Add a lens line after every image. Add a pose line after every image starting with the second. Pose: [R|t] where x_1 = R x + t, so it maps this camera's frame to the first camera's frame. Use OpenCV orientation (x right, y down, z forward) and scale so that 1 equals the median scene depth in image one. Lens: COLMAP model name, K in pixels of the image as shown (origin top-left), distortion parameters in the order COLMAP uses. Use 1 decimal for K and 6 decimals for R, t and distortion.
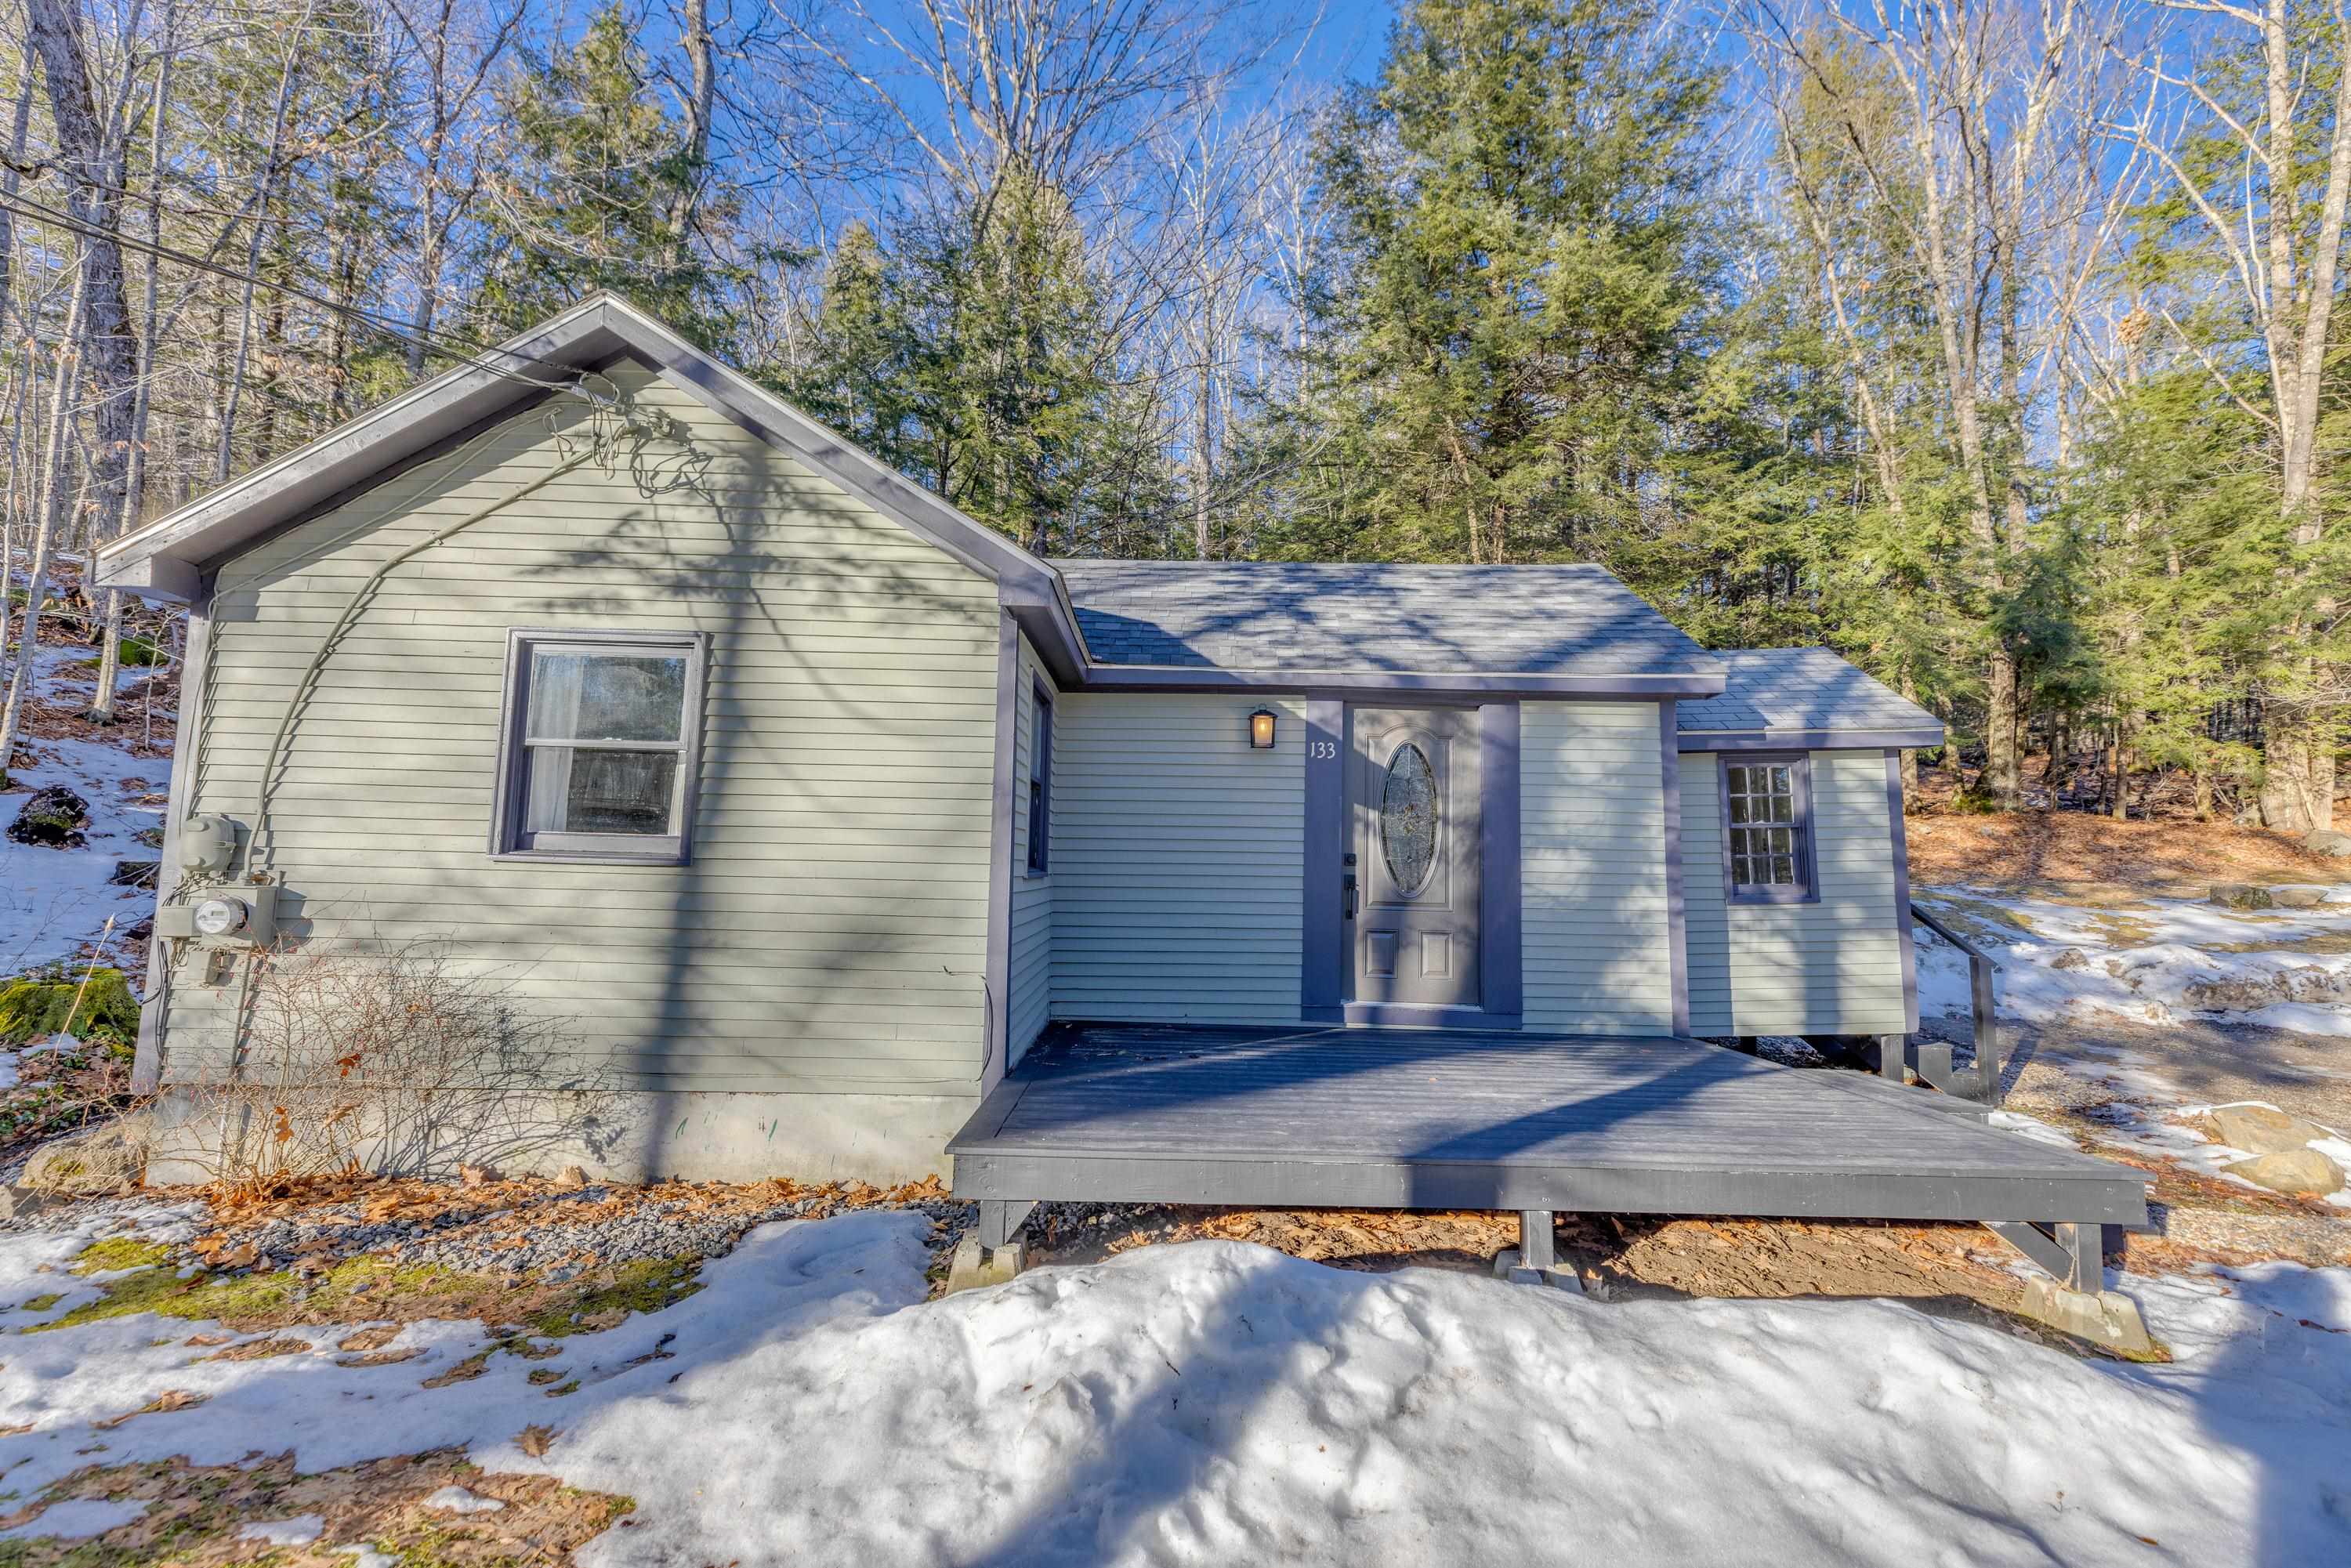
lens RADIAL K [[1062.2, 0, 1174.7], [0, 1062.2, 765.3], [0, 0, 1]] dist [0.005446, -0.000261]
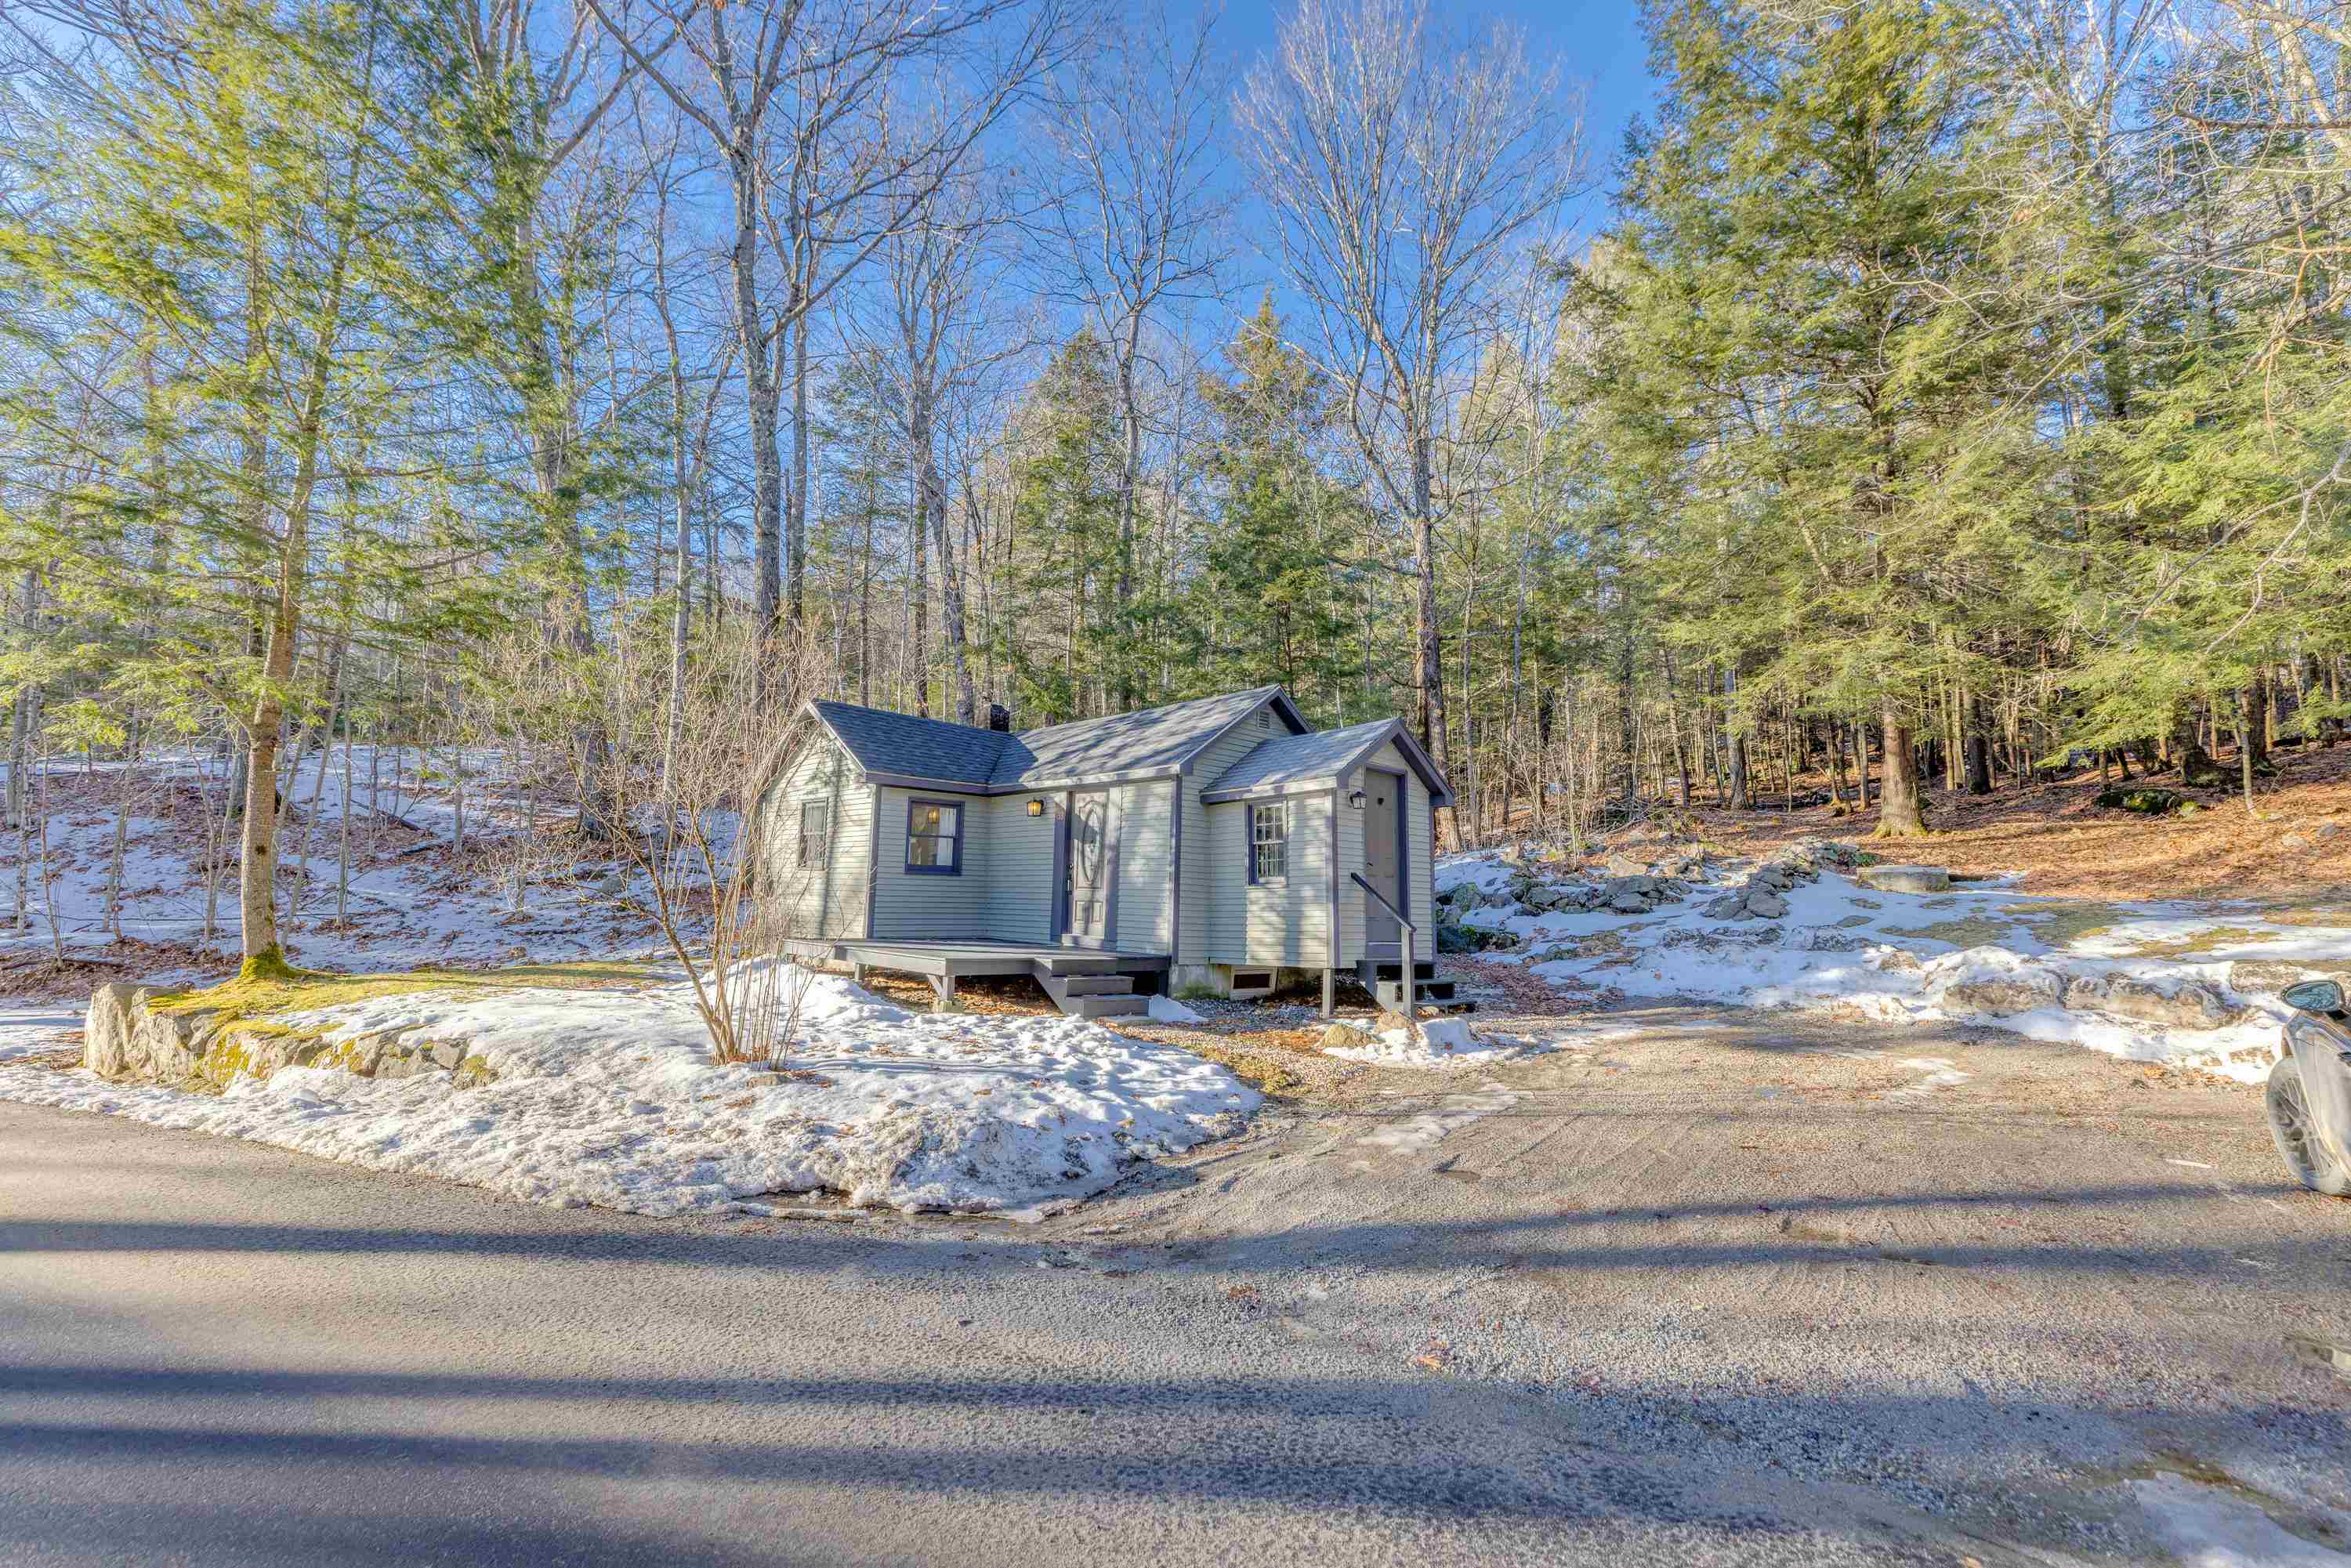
lens RADIAL K [[1062.2, 0, 1174.7], [0, 1062.2, 765.3], [0, 0, 1]] dist [0.005446, -0.000261]
pose [[0.669424, -0.092523, -0.737096, 1.873797], [0.061983, 0.995711, -0.068693, 0.046205], [0.740290, 0.000297, 0.672287, -0.264238]]
